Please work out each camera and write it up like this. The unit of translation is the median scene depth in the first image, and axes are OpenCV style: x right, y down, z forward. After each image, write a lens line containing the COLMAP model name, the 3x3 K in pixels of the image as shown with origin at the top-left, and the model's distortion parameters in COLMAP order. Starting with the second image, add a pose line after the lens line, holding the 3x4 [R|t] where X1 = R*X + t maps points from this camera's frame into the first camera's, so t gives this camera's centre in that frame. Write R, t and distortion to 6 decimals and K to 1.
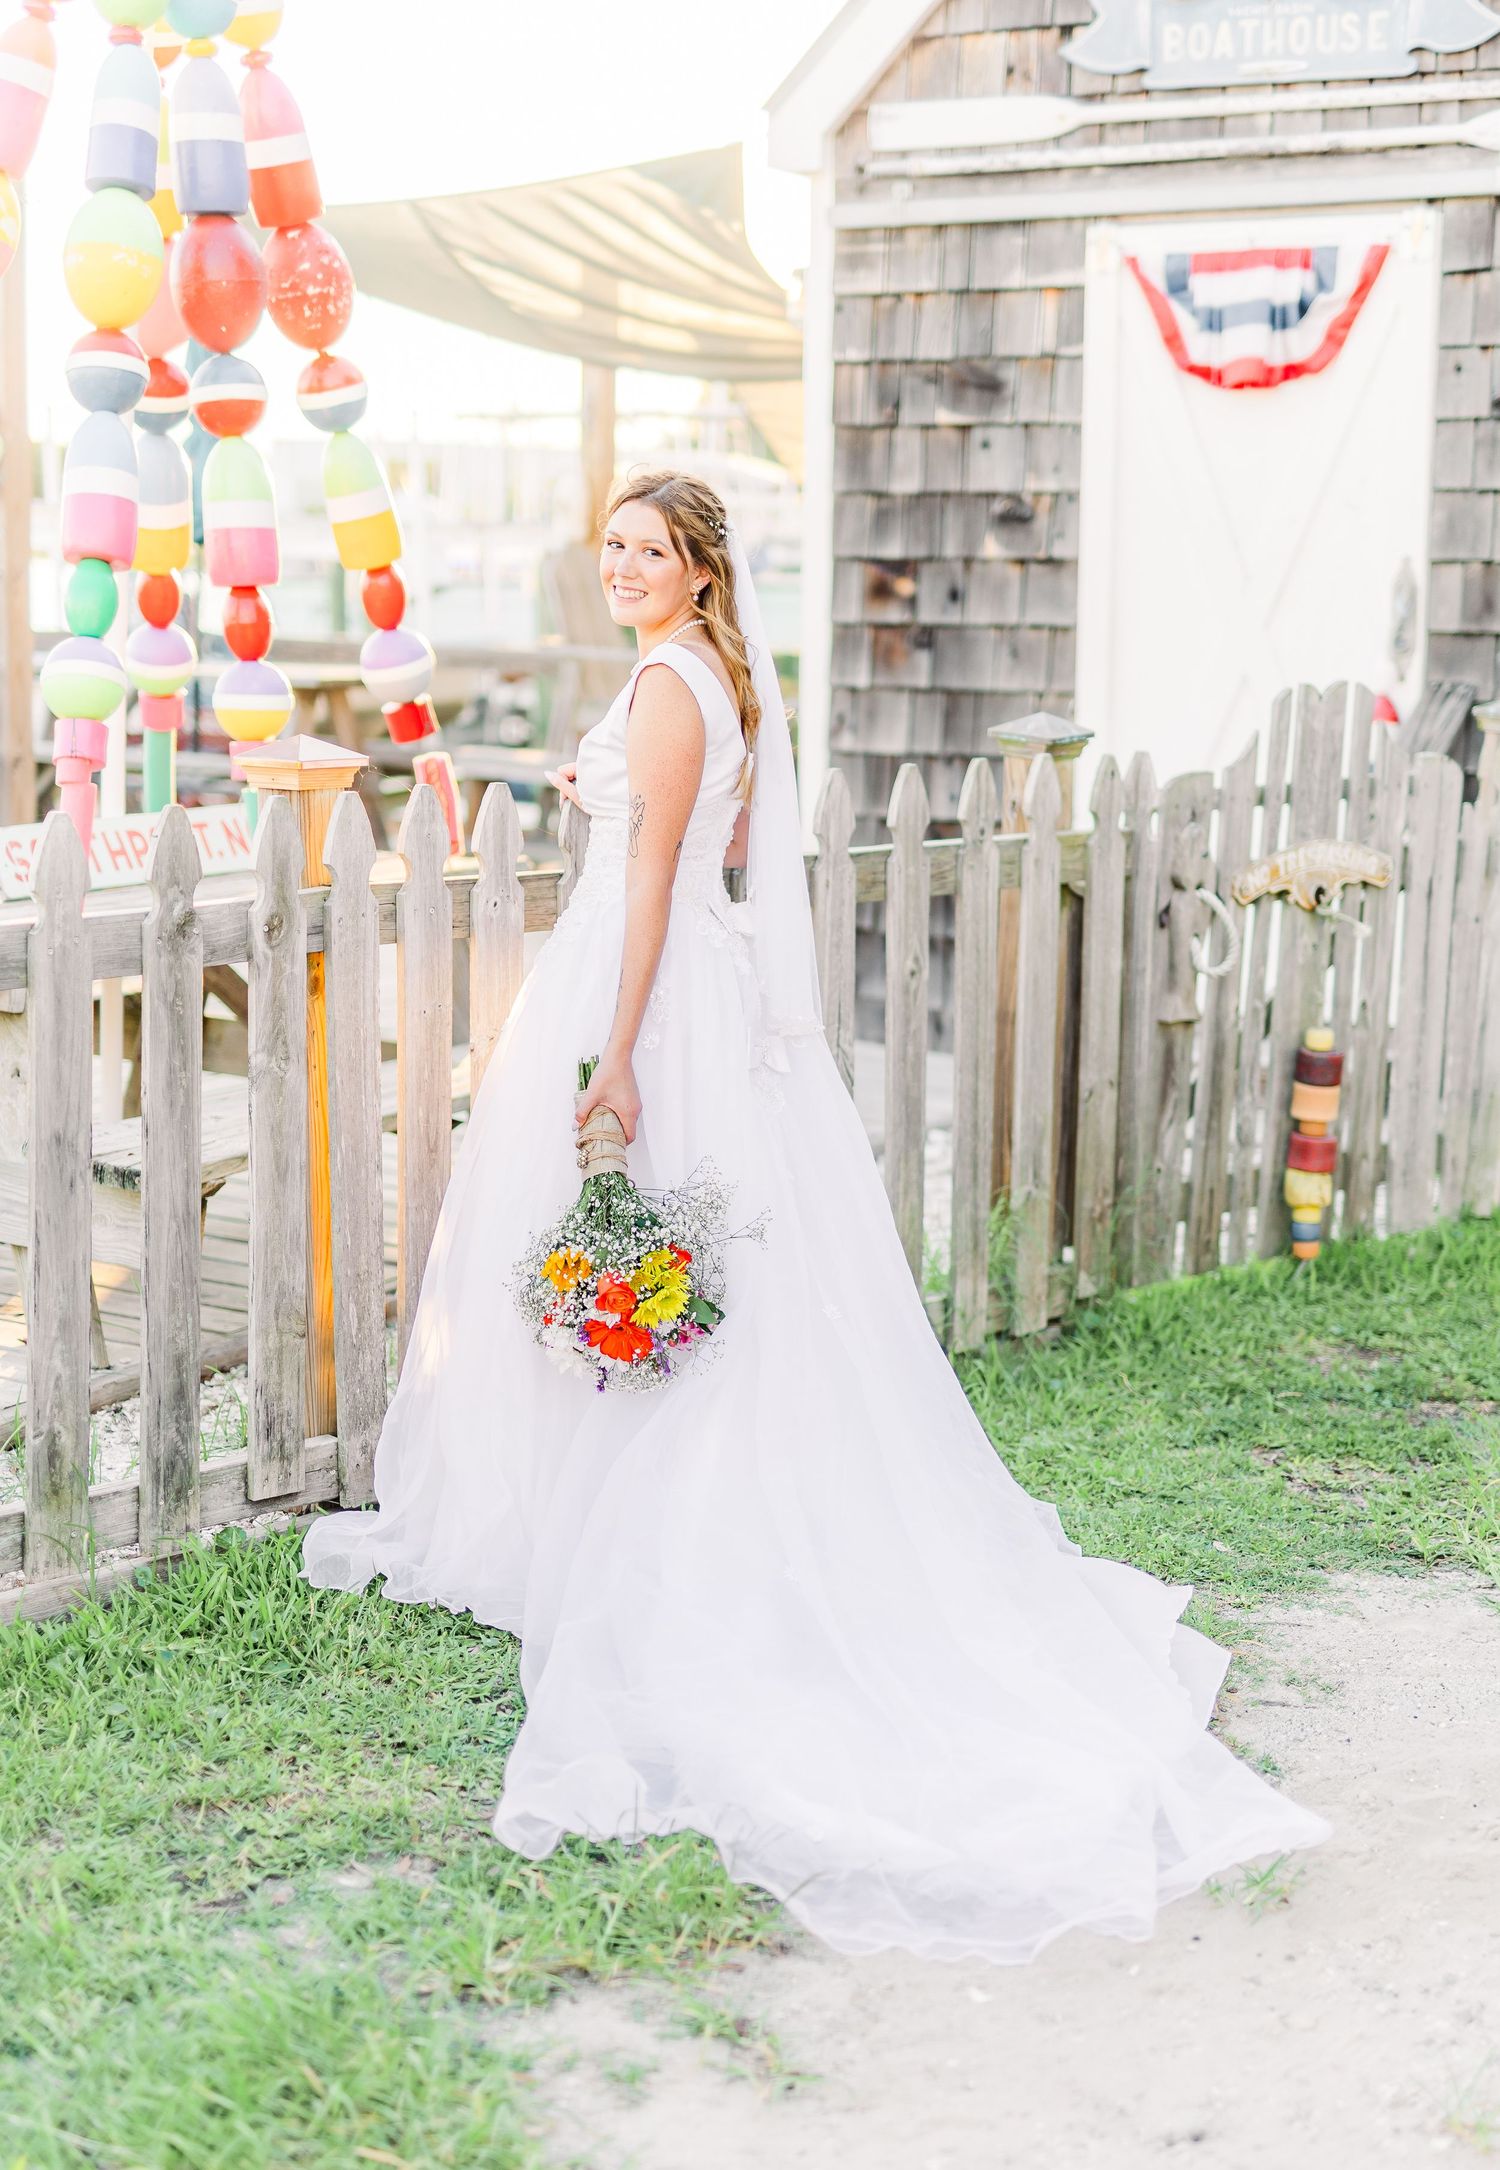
lens RADIAL K [[3000.0, 0, 750.0], [0, 3000.0, 1085.0], [0, 0, 1]] dist [-0.000956, 0.002607]
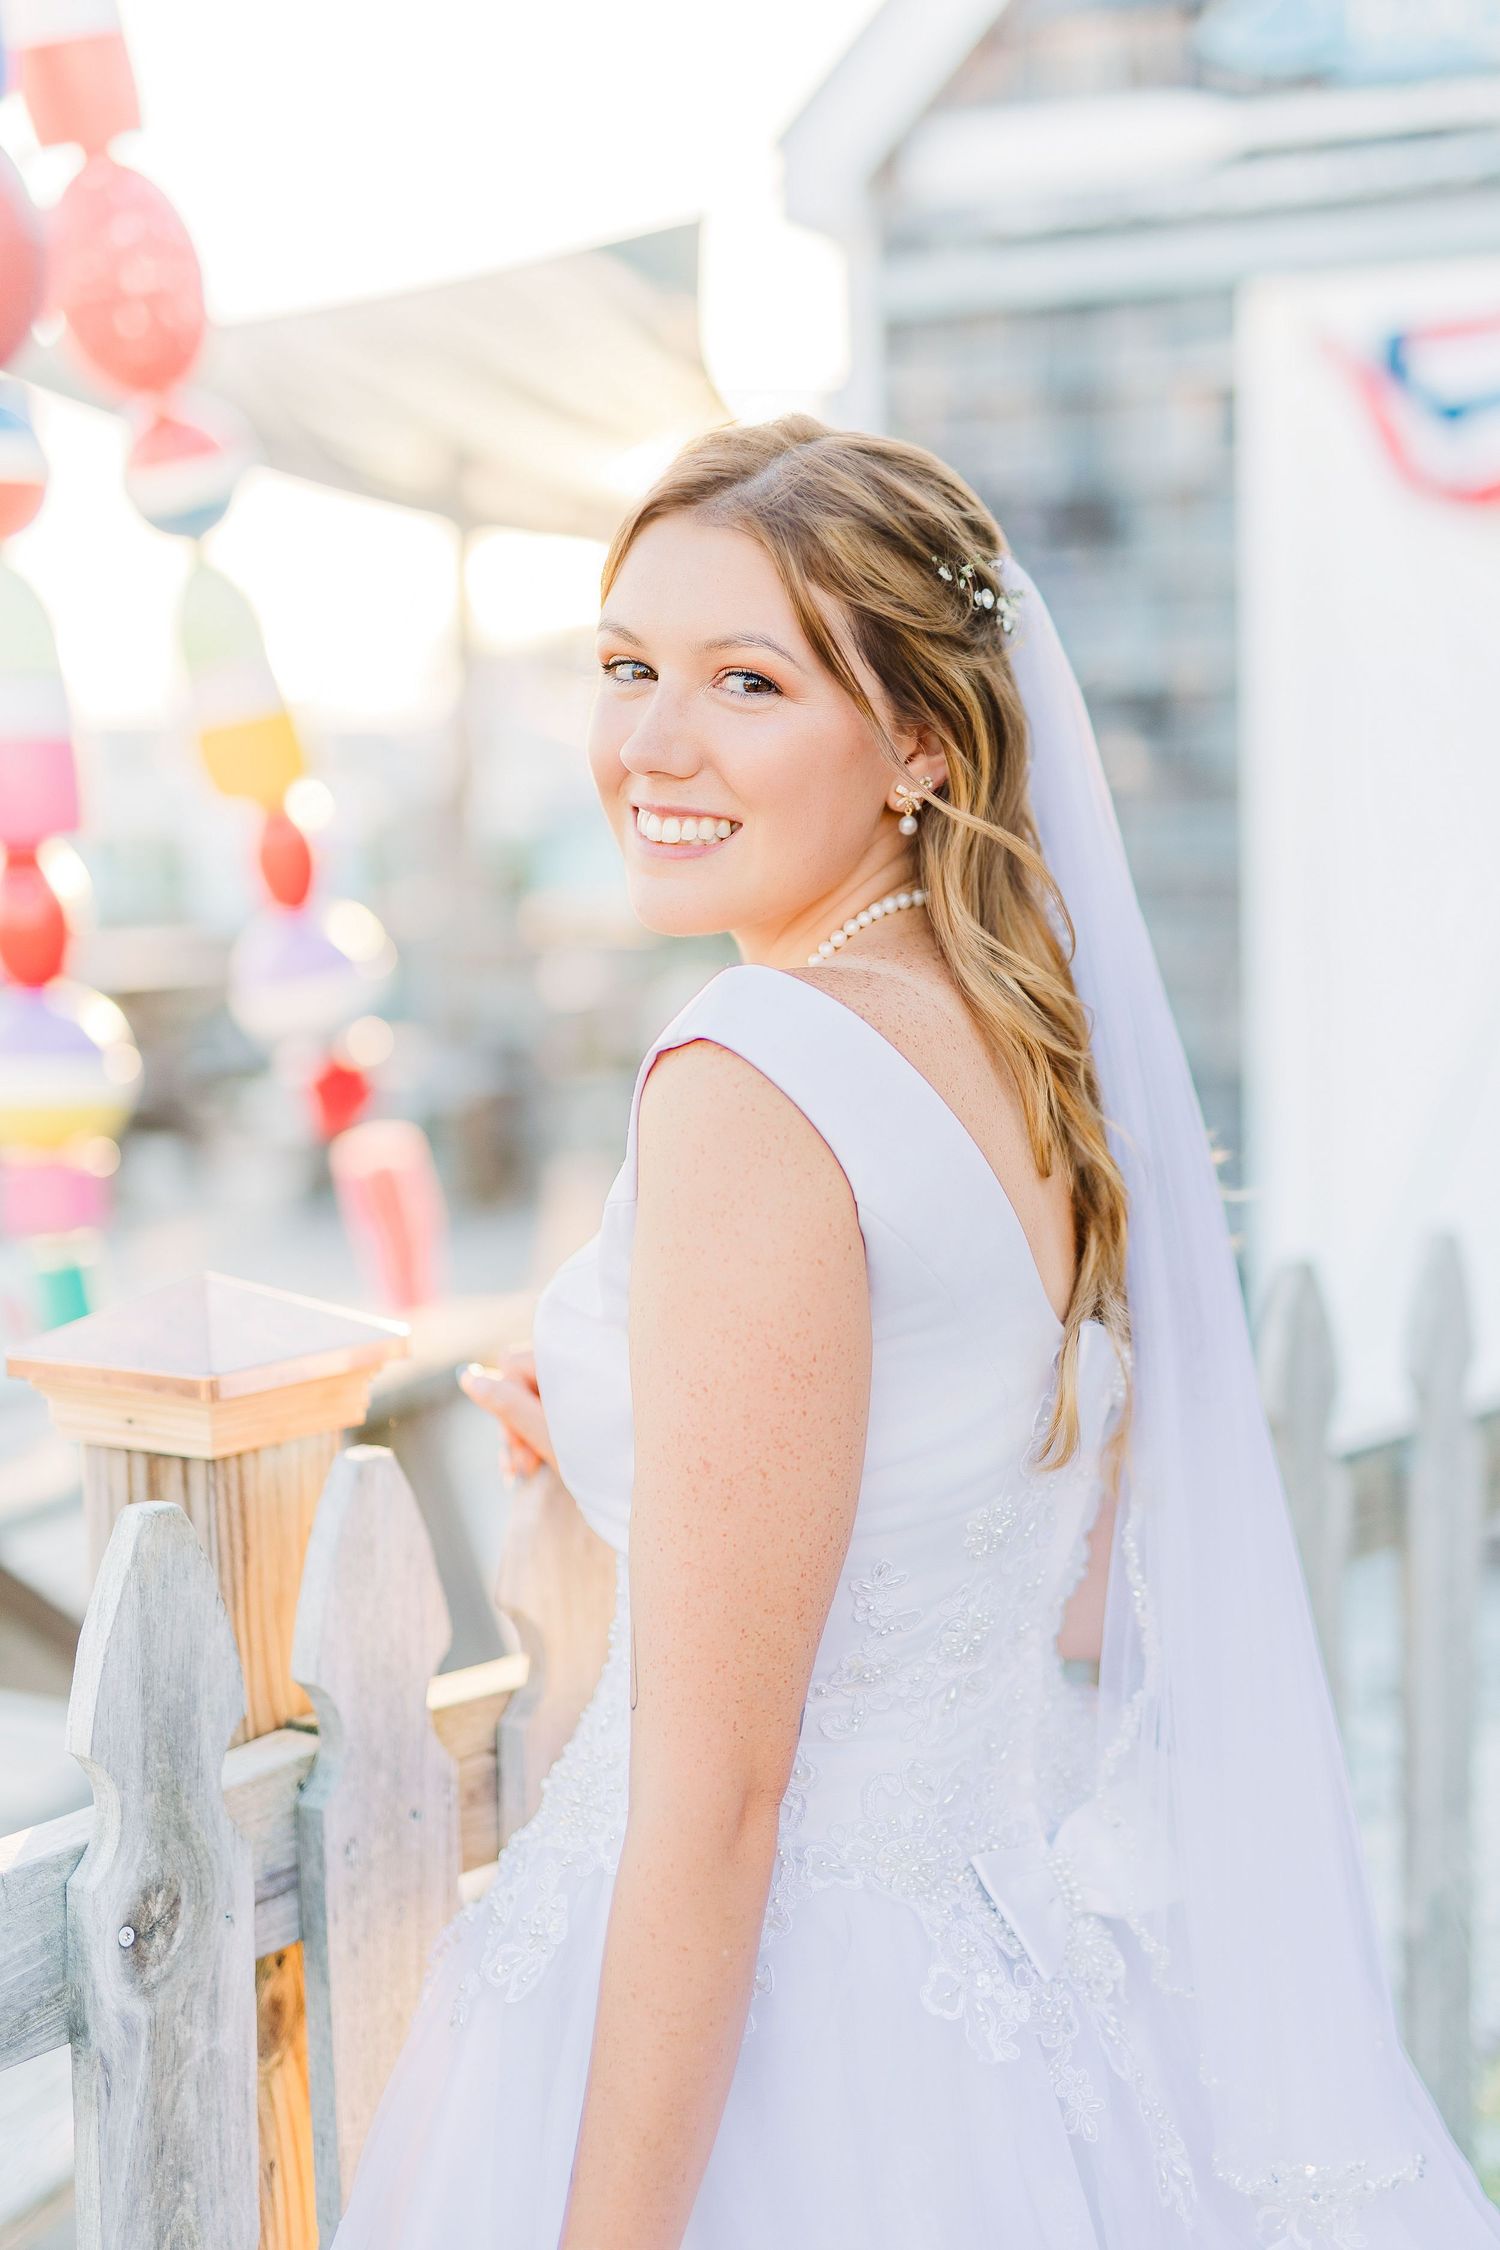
lens RADIAL K [[3154.4, 0, 750.0], [0, 3154.4, 1125.0], [0, 0, 1]] dist [-0.018345, -0.052474]
pose [[0.997299, -0.041441, 0.060644, -0.056289], [0.045787, 0.996344, -0.072128, -0.053966], [-0.057433, 0.074710, 0.995550, 0.331016]]
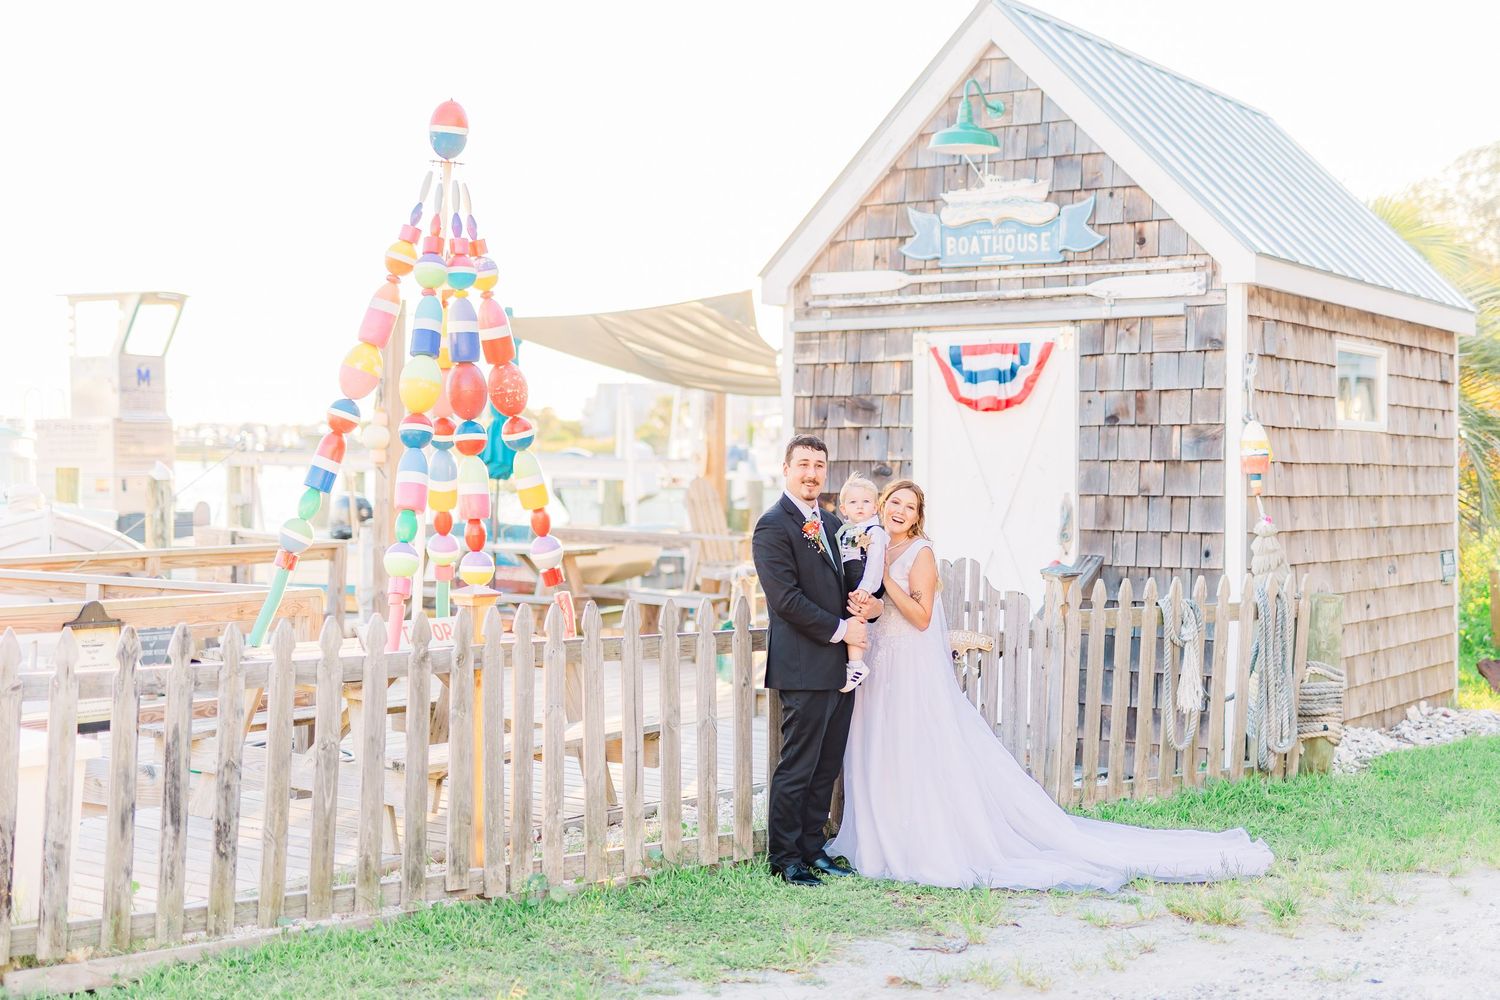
lens RADIAL K [[1987.0, 0, 750.0], [0, 1987.0, 500.0], [0, 0, 1]] dist [0.026474, -0.032121]
pose [[0.997286, -0.005261, -0.073431, 0.106262], [-0.006144, 0.988018, -0.154218, 0.036504], [0.073363, 0.154251, 0.985304, -0.336923]]
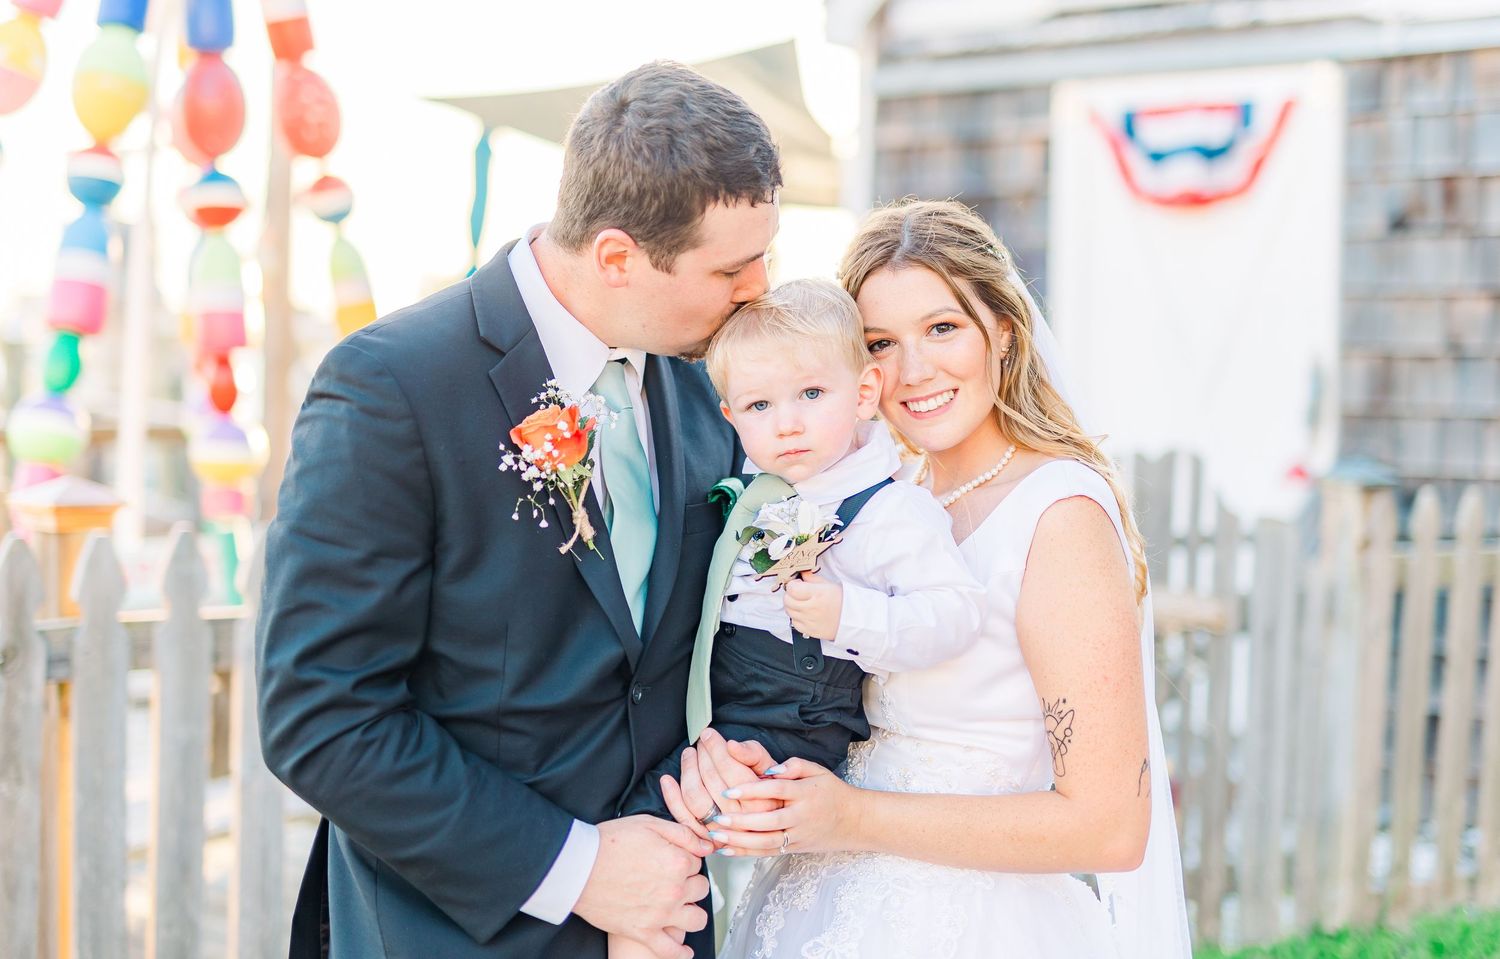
lens RADIAL K [[2047.4, 0, 674.7], [0, 2047.4, 485.6], [0, 0, 1]] dist [0.010640, -0.025416]
pose [[0.987805, 0.018854, -0.154550, 0.093650], [-0.035686, 0.993632, -0.106874, -0.023242], [0.151551, 0.111086, 0.982188, 0.159703]]
